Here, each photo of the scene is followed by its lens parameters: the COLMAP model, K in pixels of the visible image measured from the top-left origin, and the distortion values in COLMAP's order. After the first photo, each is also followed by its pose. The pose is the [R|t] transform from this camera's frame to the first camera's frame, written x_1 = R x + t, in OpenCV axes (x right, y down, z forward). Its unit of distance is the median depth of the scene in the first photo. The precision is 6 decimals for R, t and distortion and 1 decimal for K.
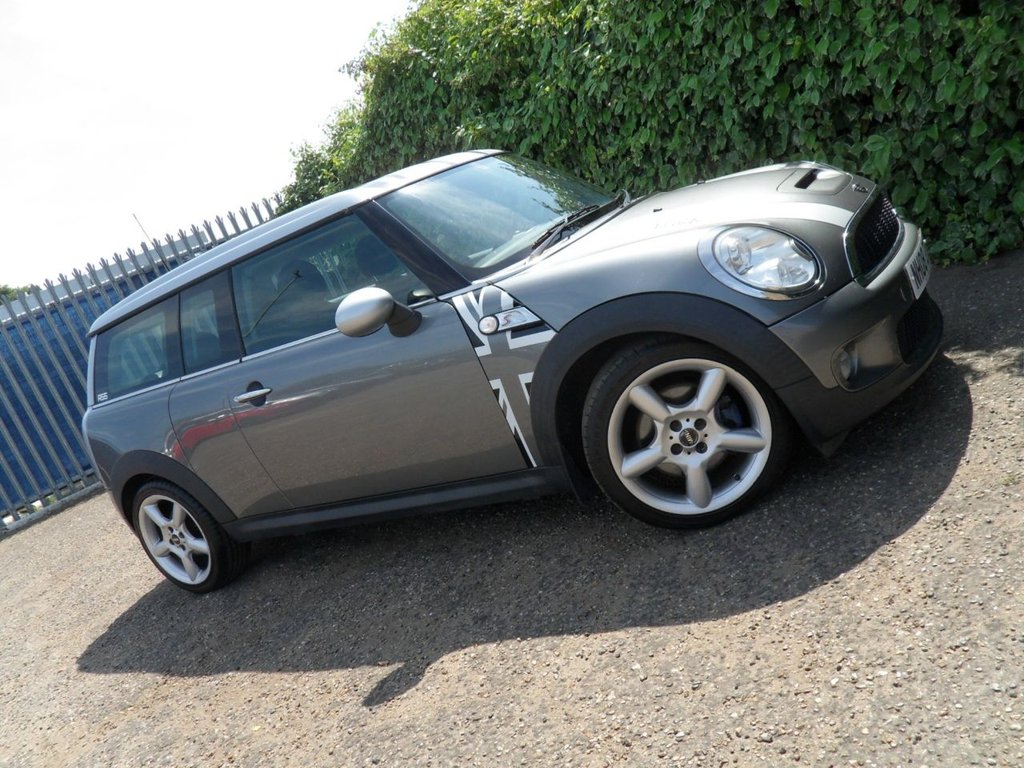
lens RADIAL K [[851.8, 0, 511.6], [0, 851.8, 394.5], [0, 0, 1]] dist [-0.022884, -0.004795]
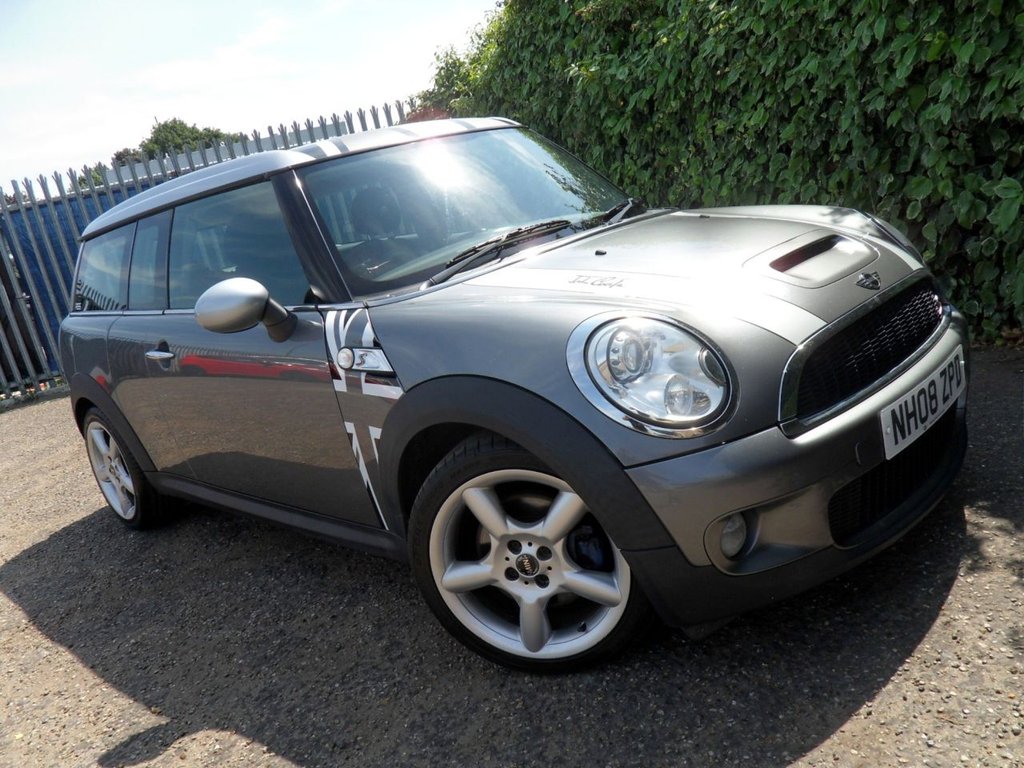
lens RADIAL K [[852.4, 0, 508.0], [0, 852.4, 391.5], [0, 0, 1]] dist [0.007616, -0.065168]
pose [[0.958503, 0.224672, -0.175481, 0.244964], [-0.207267, 0.971836, 0.112141, -0.157171], [0.195733, -0.071116, 0.978075, 0.205044]]
